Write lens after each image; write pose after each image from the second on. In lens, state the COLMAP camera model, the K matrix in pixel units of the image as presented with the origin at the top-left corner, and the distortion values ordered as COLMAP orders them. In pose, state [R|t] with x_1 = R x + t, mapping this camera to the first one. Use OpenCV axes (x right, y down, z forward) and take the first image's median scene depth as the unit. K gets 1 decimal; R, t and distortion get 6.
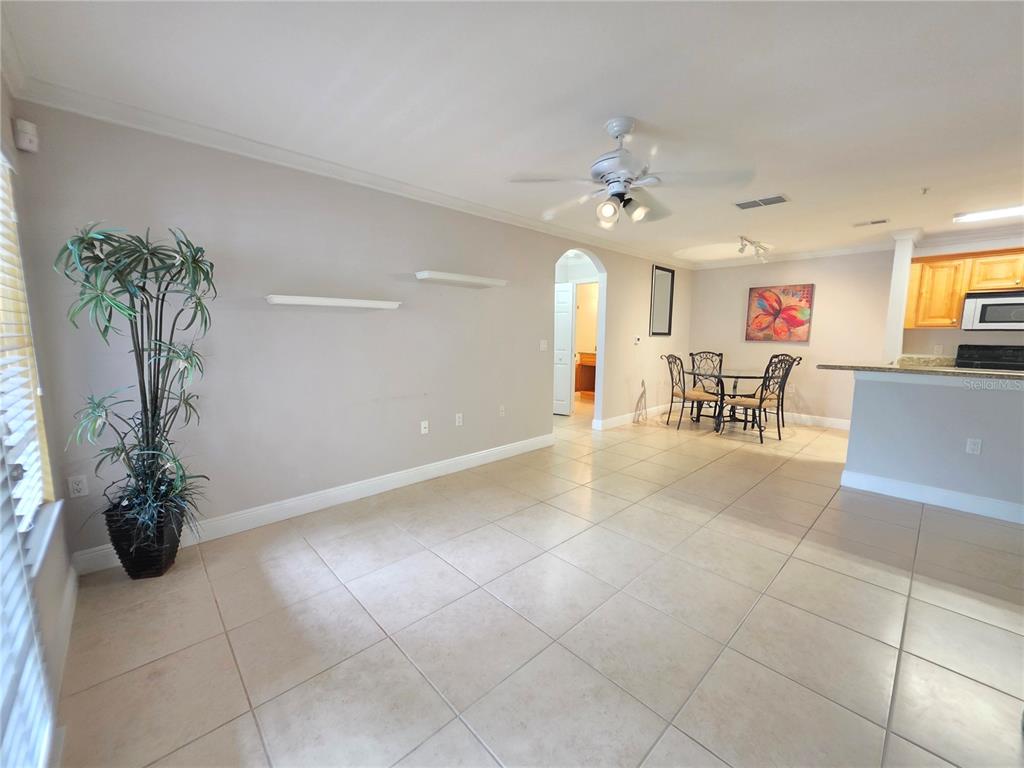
lens RADIAL K [[405.3, 0, 512.0], [0, 405.3, 384.0], [0, 0, 1]] dist [-0.002549, 0.000126]
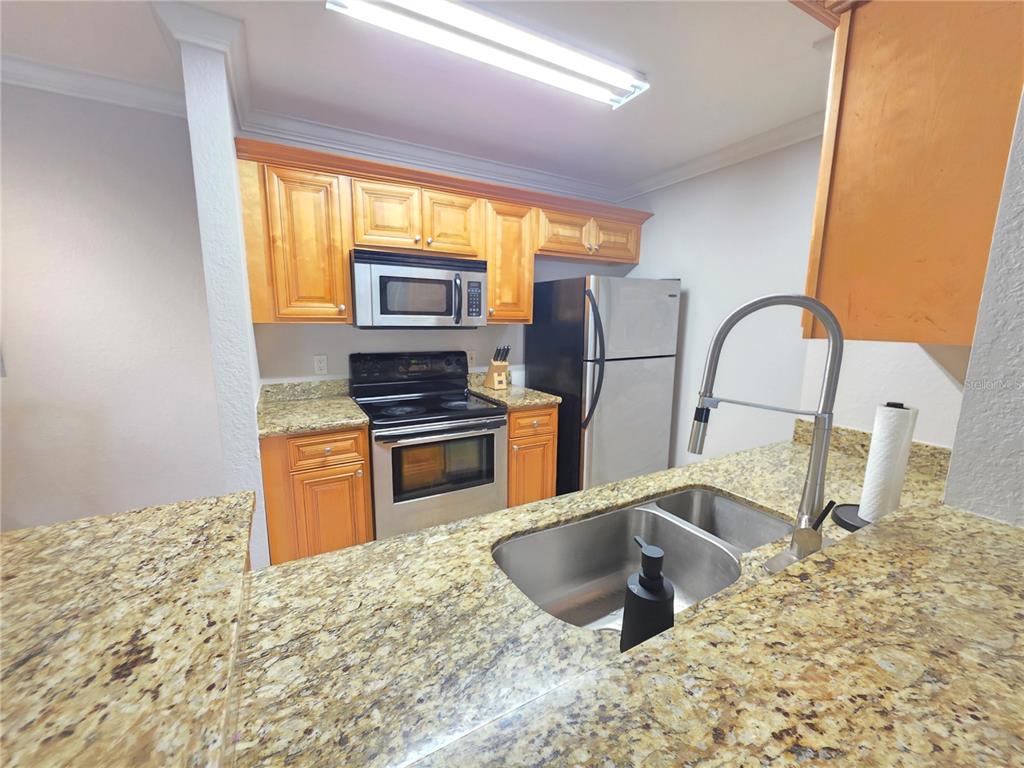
lens RADIAL K [[412.7, 0, 513.2], [0, 412.7, 384.8], [0, 0, 1]] dist [-0.000970, 0.000324]
pose [[0.231317, -0.158478, 0.959884, 0.523711], [0.109997, 0.984577, 0.136047, -0.088153], [-0.966640, 0.074115, 0.245182, 0.548150]]
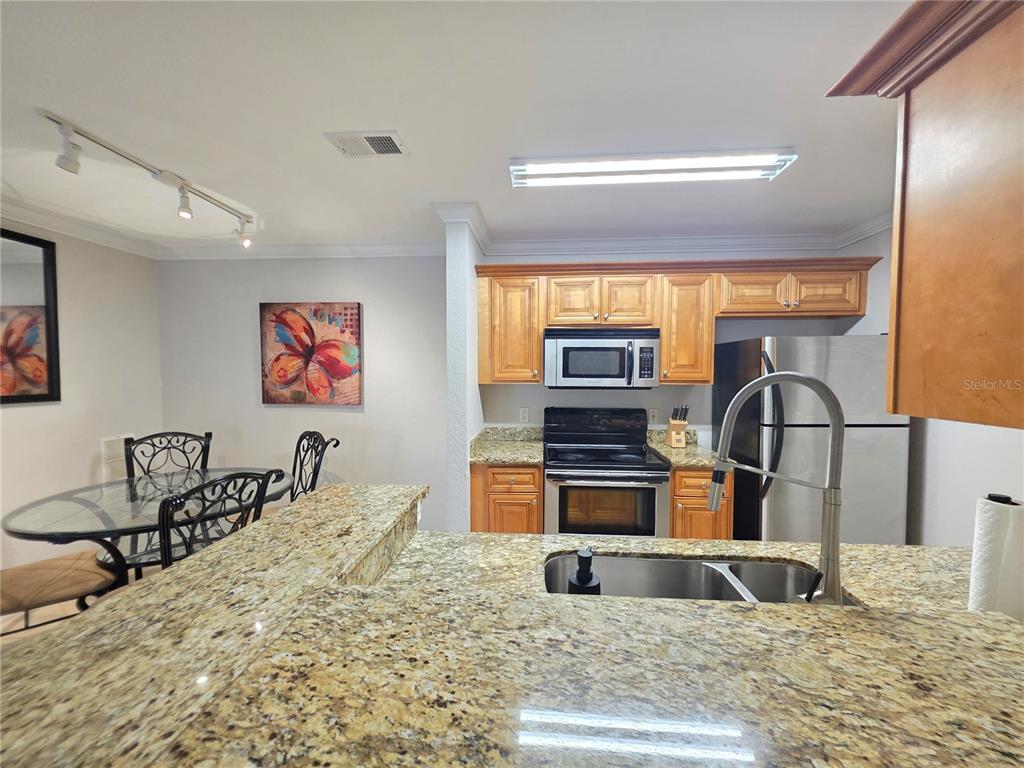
lens RADIAL K [[410.7, 0, 512.9], [0, 410.7, 387.1], [0, 0, 1]] dist [0.000974, 0.000241]
pose [[0.730594, -0.032214, 0.682052, 0.503935], [0.086553, 0.995198, -0.045709, -0.085762], [-0.677304, 0.092428, 0.729874, 0.446602]]
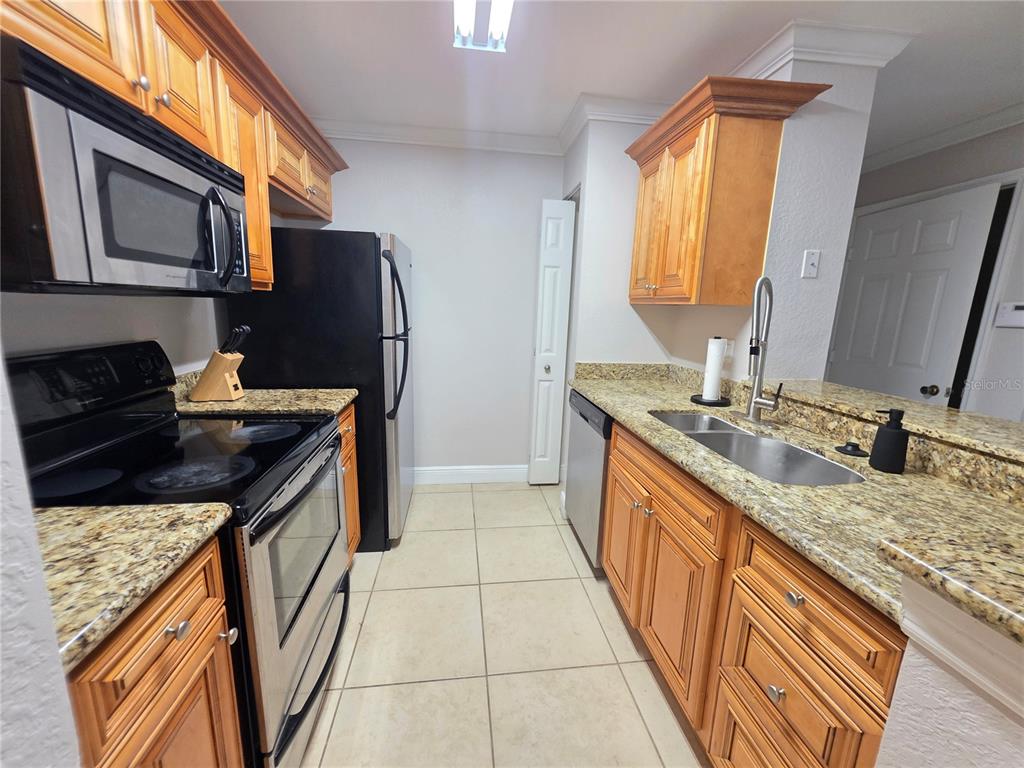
lens RADIAL K [[410.7, 0, 512.9], [0, 410.7, 387.1], [0, 0, 1]] dist [0.000974, 0.000241]
pose [[-0.817155, -0.141640, 0.558745, 0.664514], [0.037922, 0.954030, 0.297304, -0.106503], [-0.575169, 0.264132, -0.774219, 0.798207]]
